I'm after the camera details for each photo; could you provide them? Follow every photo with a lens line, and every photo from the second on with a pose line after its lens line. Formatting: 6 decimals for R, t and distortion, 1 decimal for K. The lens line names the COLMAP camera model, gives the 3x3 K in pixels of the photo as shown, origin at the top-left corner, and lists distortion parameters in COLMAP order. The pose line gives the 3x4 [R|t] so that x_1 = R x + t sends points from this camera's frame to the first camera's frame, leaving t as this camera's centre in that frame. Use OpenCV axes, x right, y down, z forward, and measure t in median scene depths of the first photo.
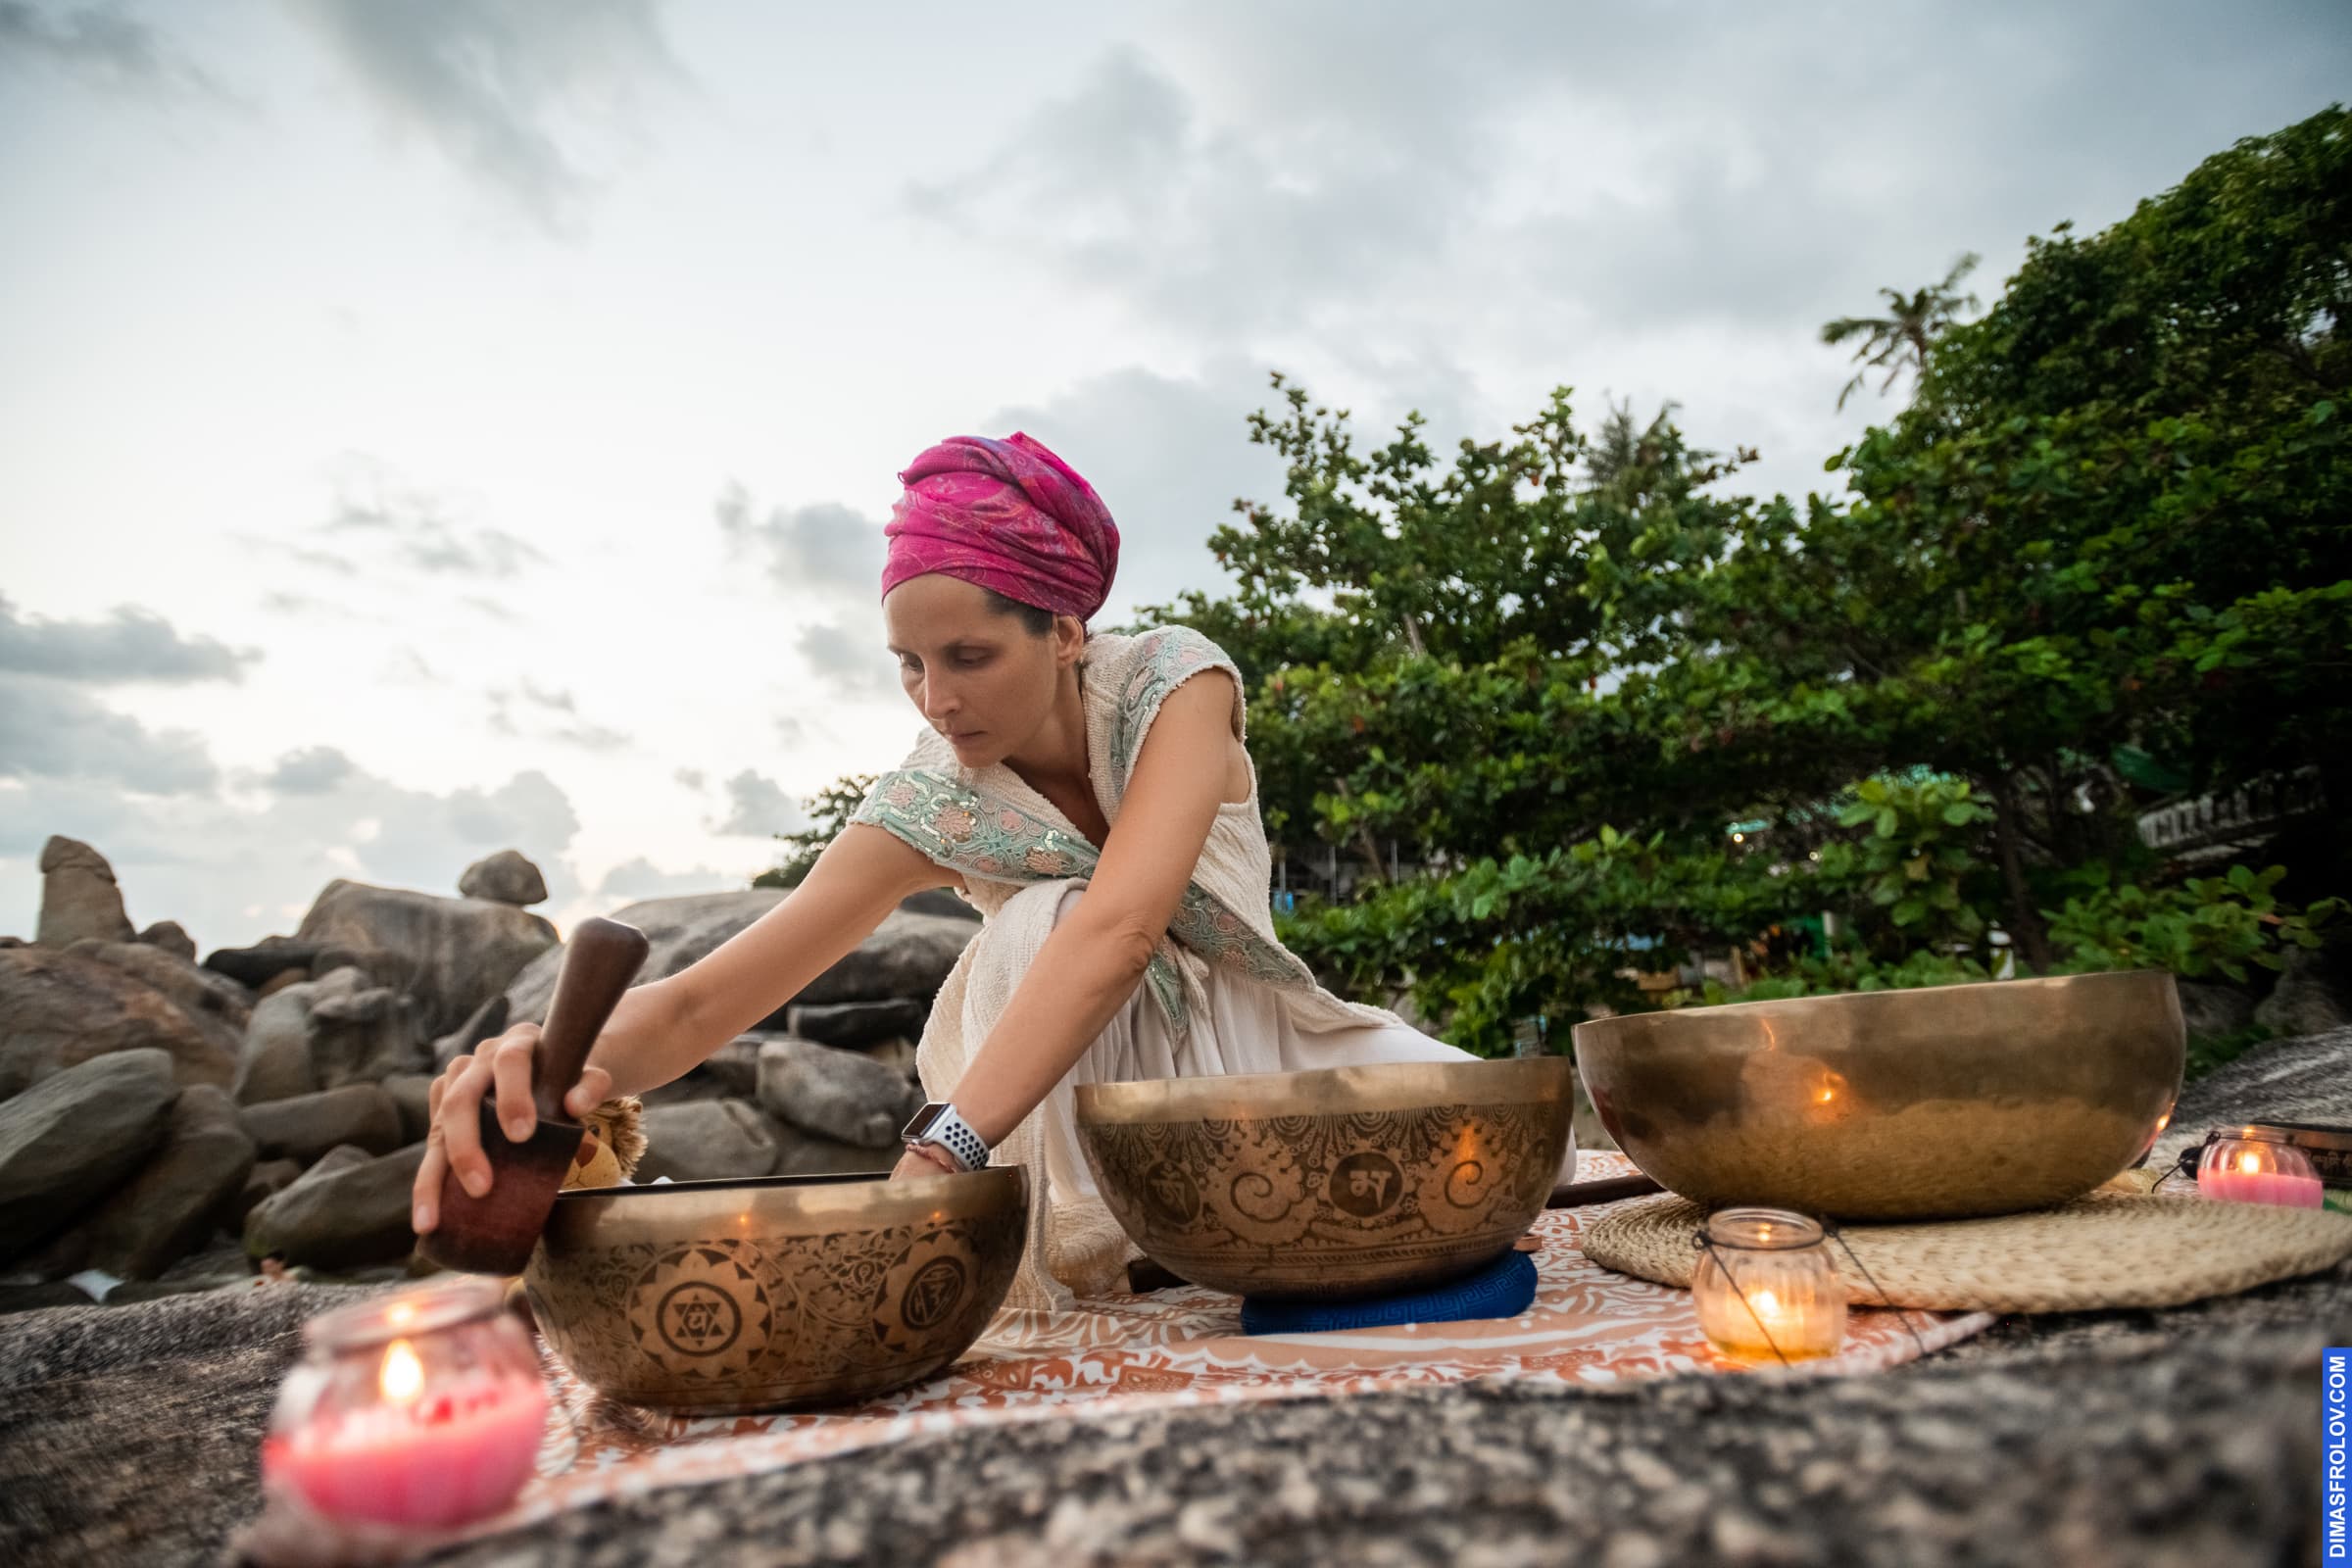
lens RADIAL K [[1205.5, 0, 1161.8], [0, 1205.5, 785.0], [0, 0, 1]] dist [-0.039142, 0.017970]
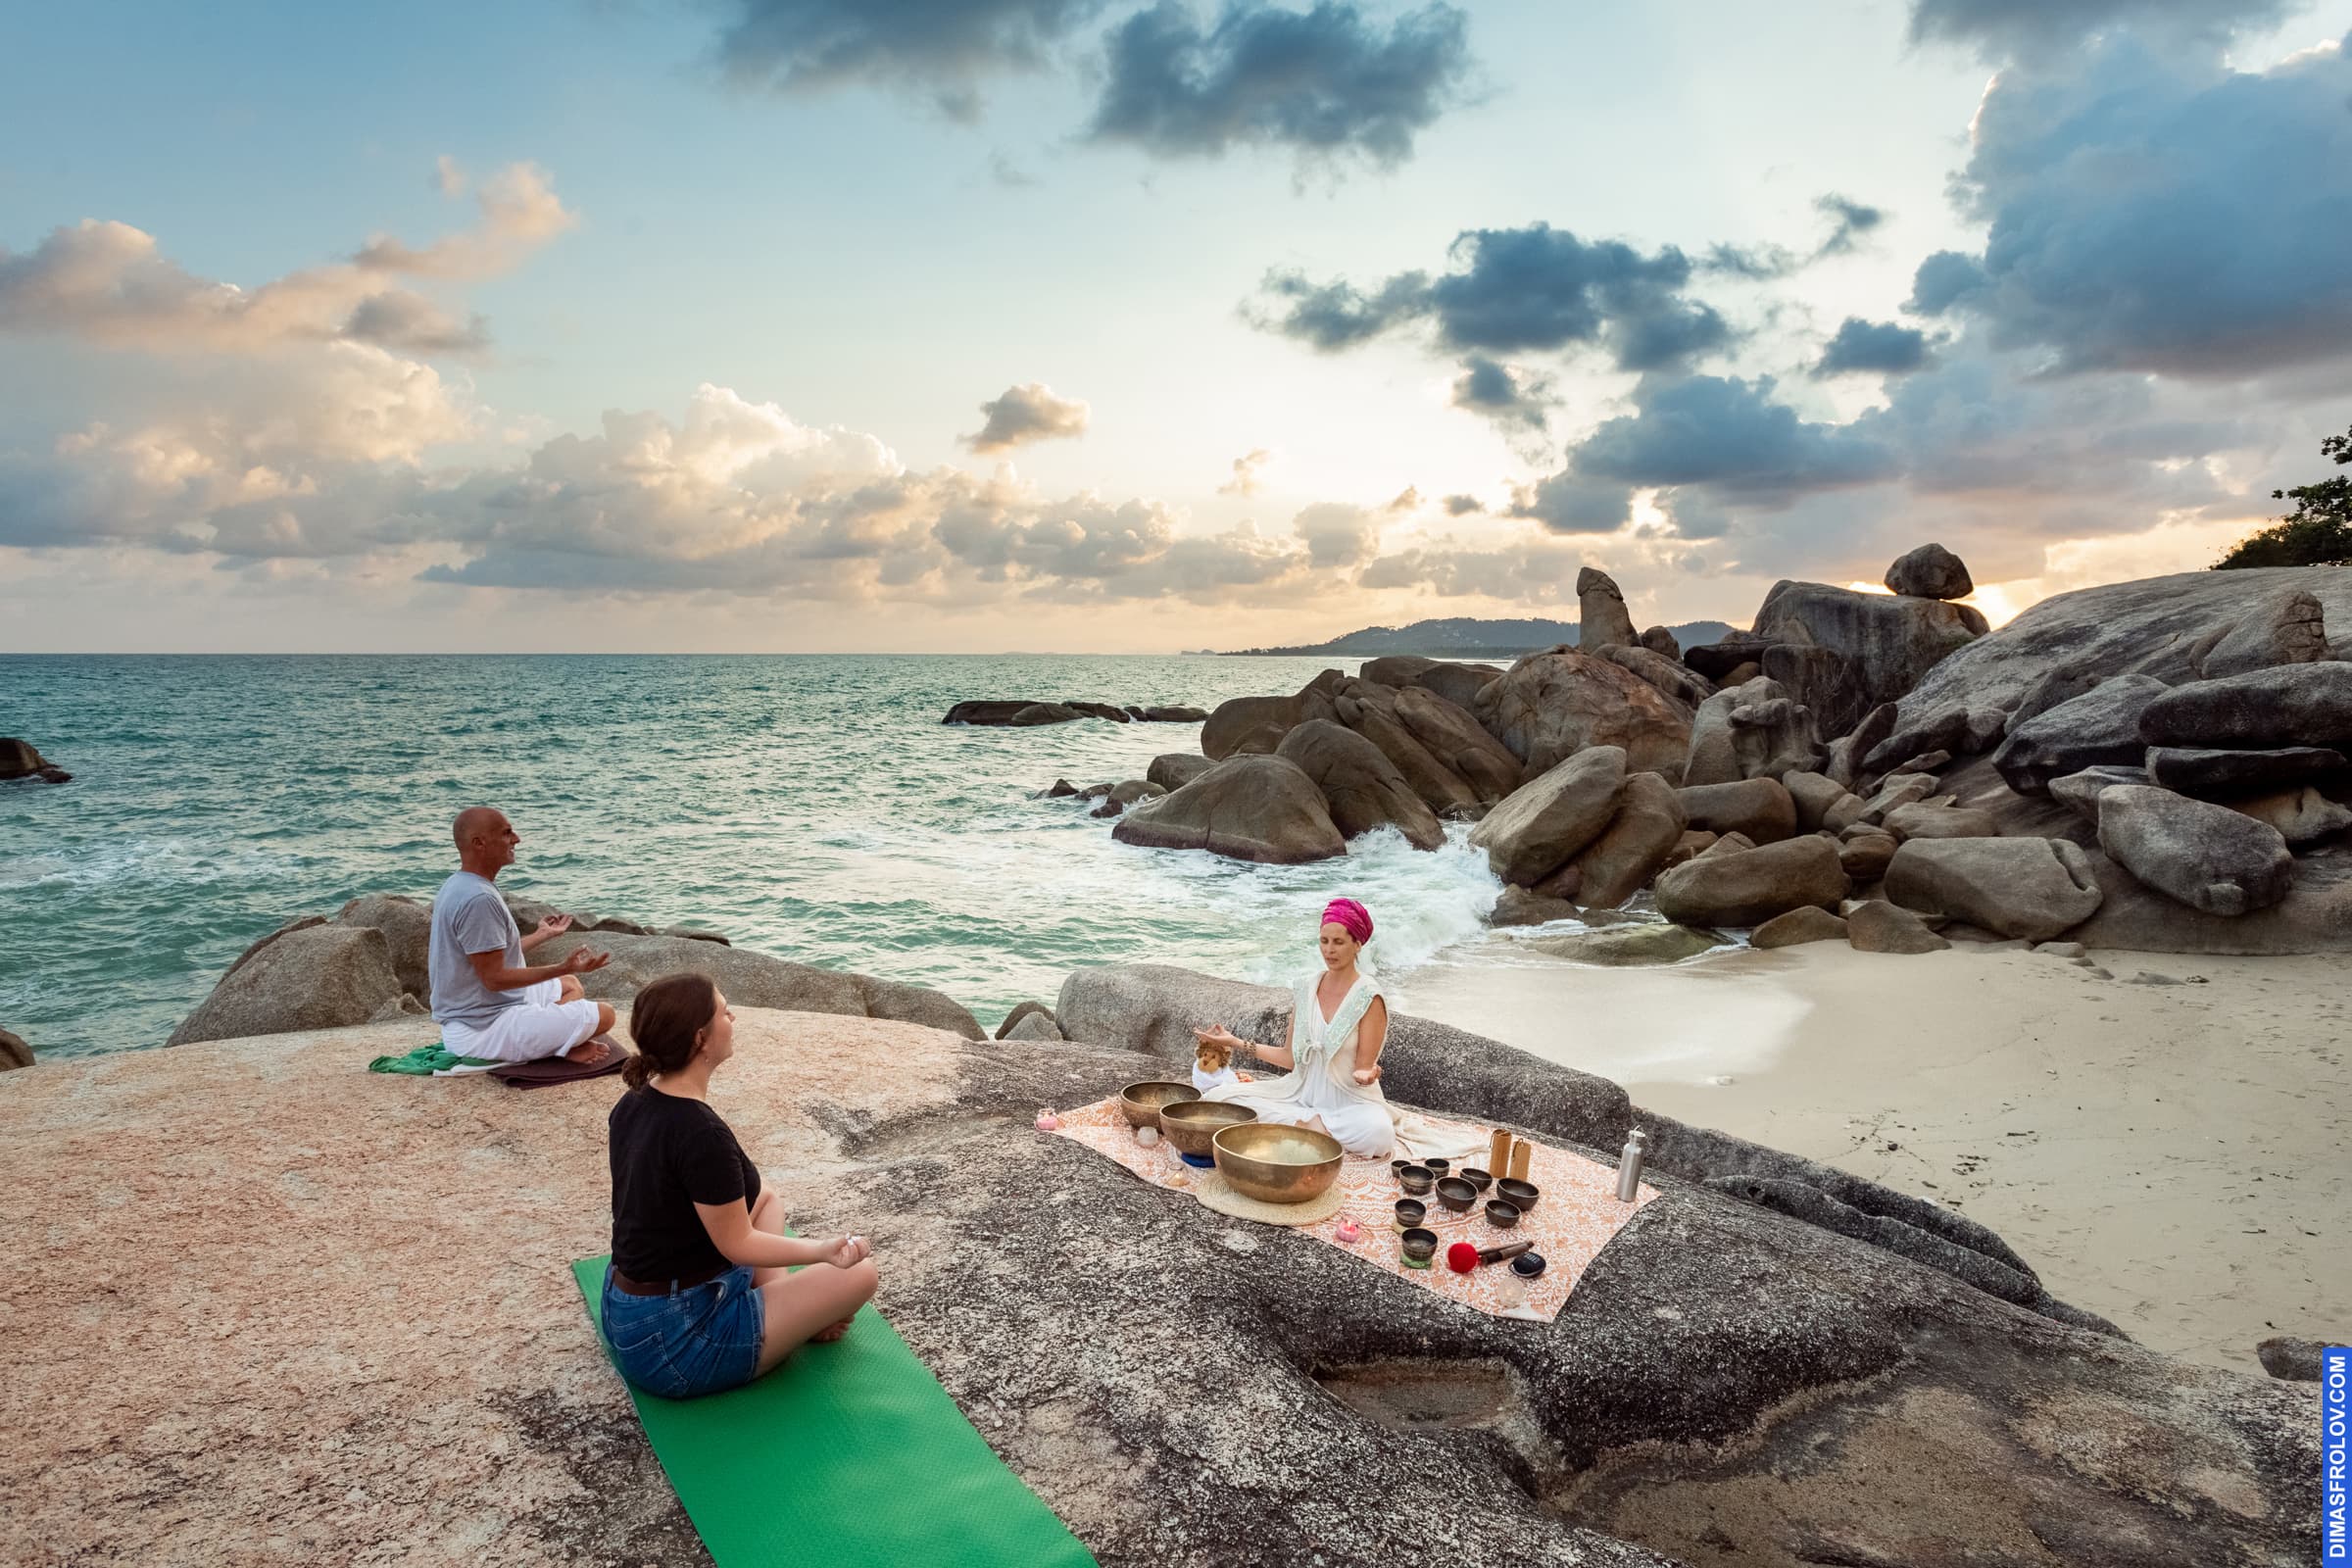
lens RADIAL K [[1184.9, 0, 1186.4], [0, 1184.9, 777.3], [0, 0, 1]] dist [-0.068349, 0.027170]
pose [[0.435468, 0.102812, -0.894314, 0.145367], [0.156930, 0.969575, 0.187878, -0.068382], [0.886420, -0.222160, 0.406085, -0.025262]]
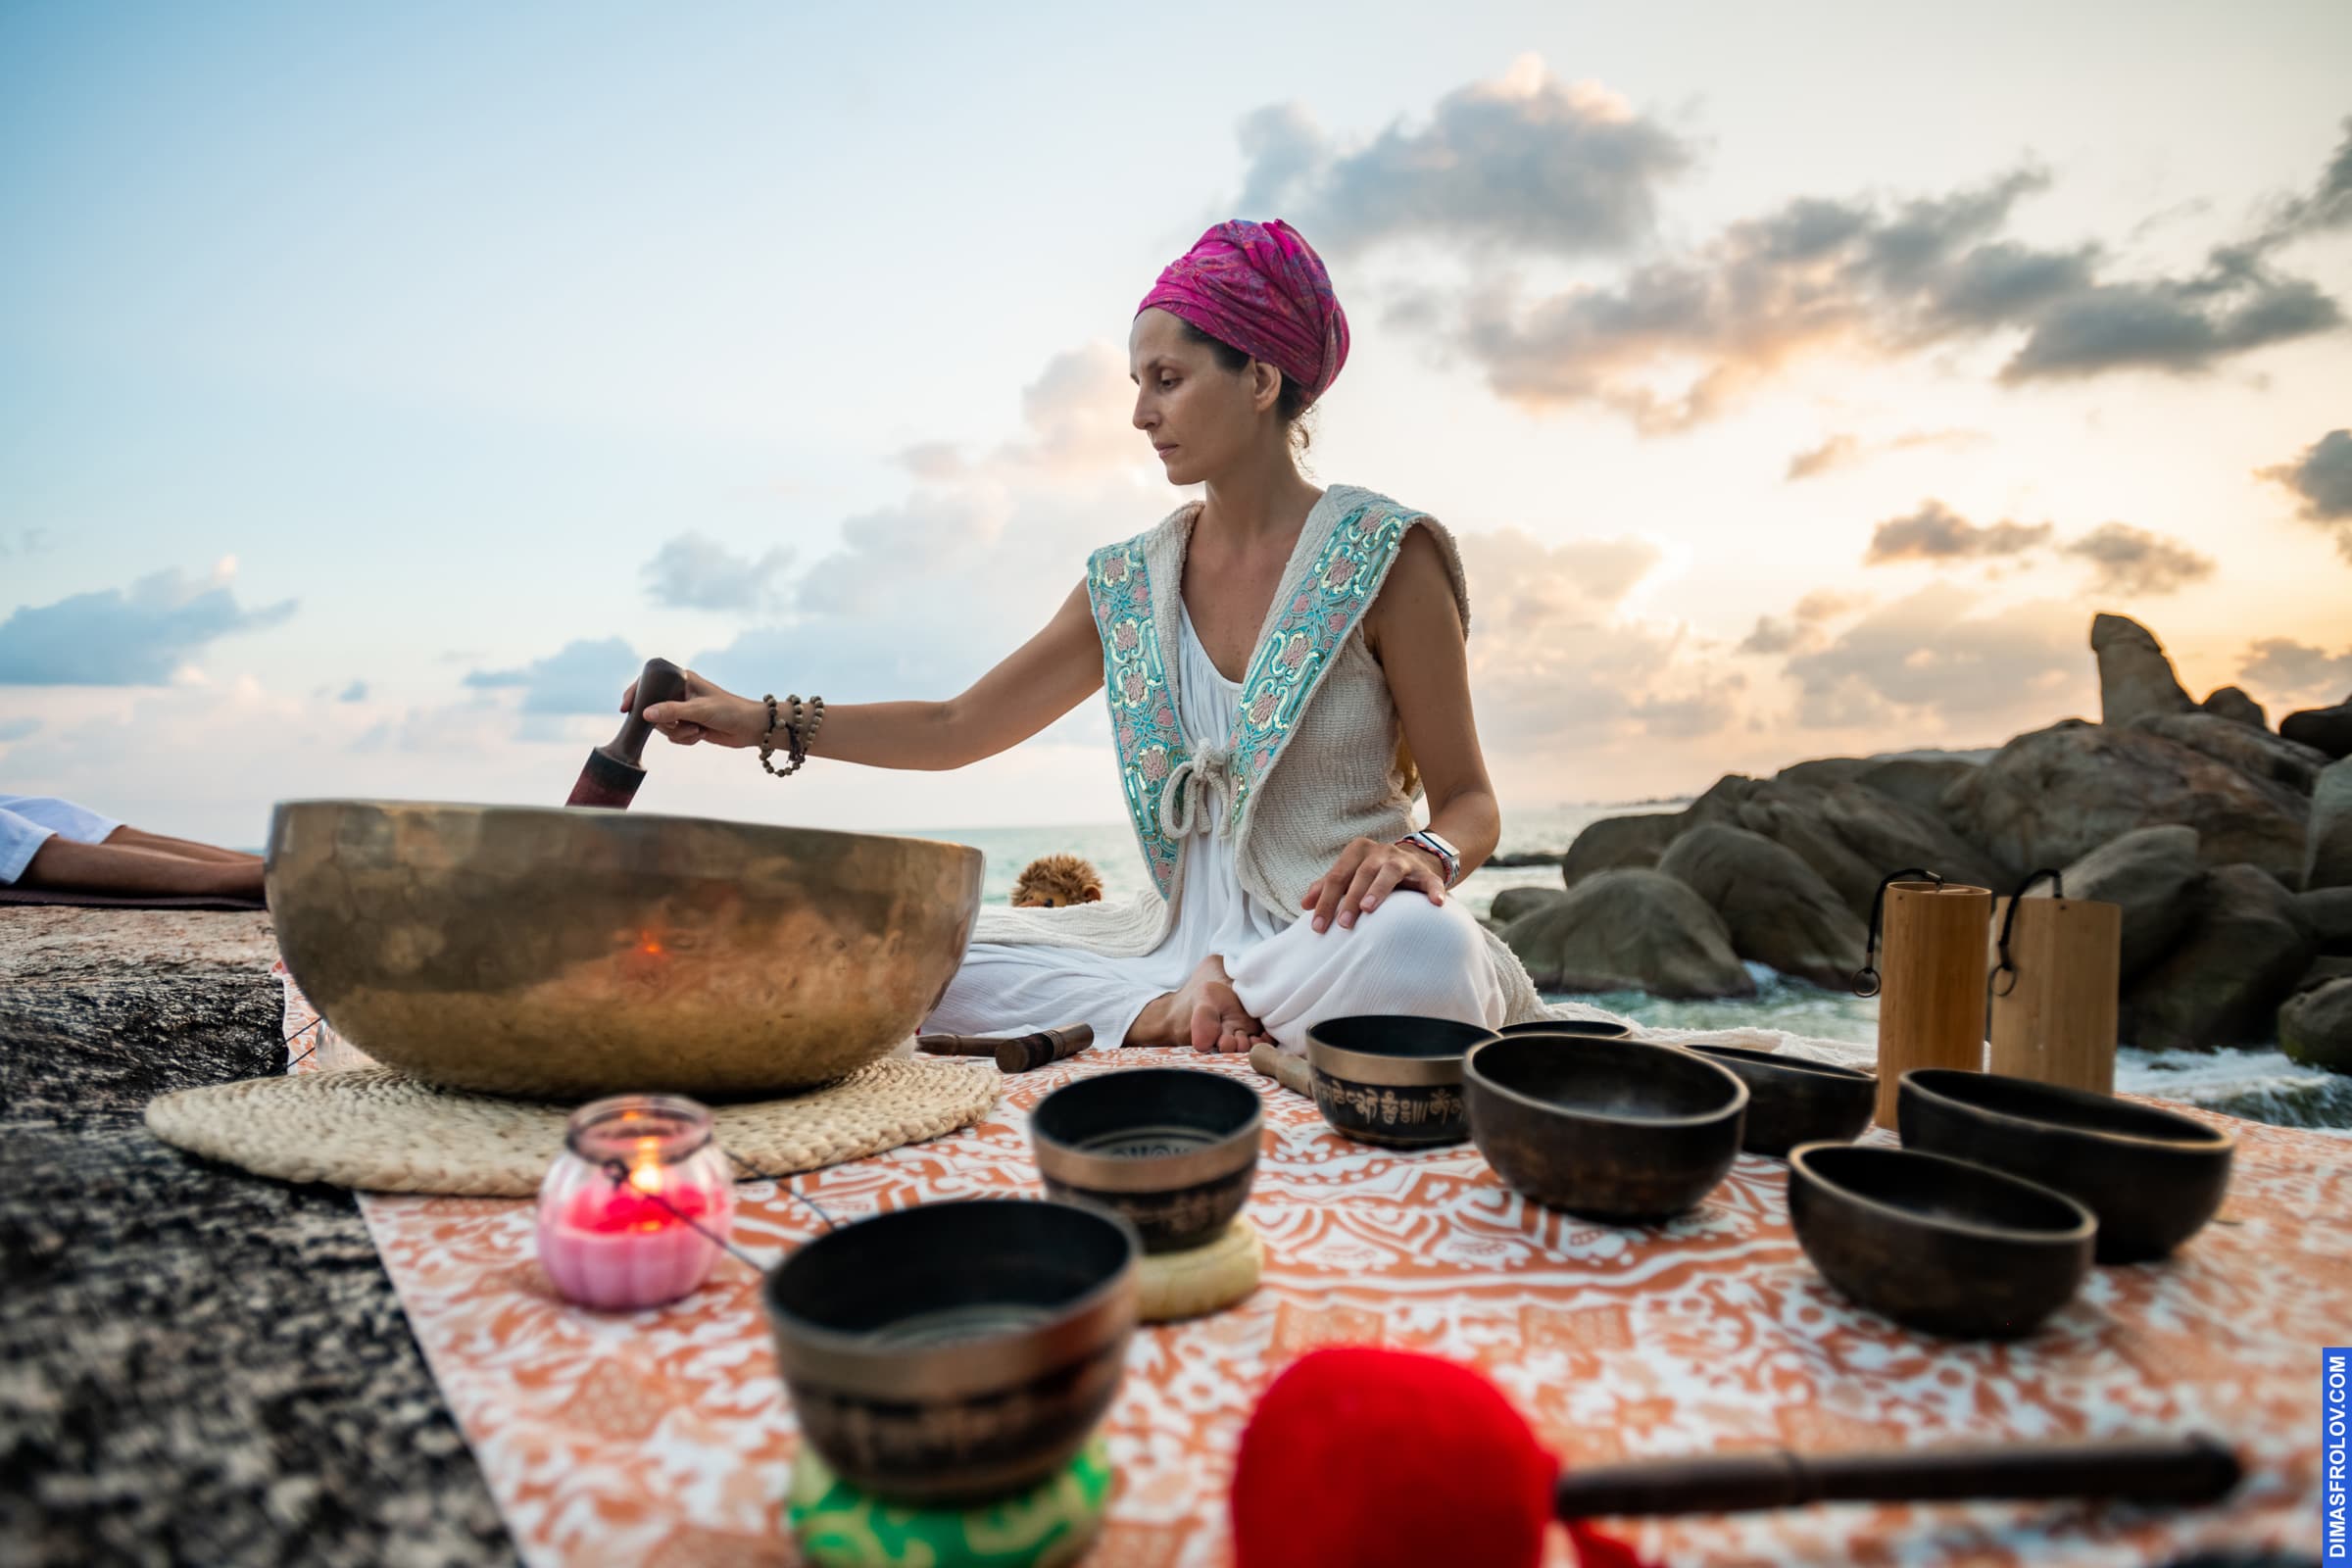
lens RADIAL K [[1387.4, 0, 1182.7], [0, 1387.4, 782.9], [0, 0, 1]] dist [-0.049278, 0.040684]
pose [[0.179737, -0.024970, -0.983398, 0.058058], [0.210046, 0.977597, 0.013568, 0.007501], [0.961028, -0.208997, 0.180955, 0.042221]]
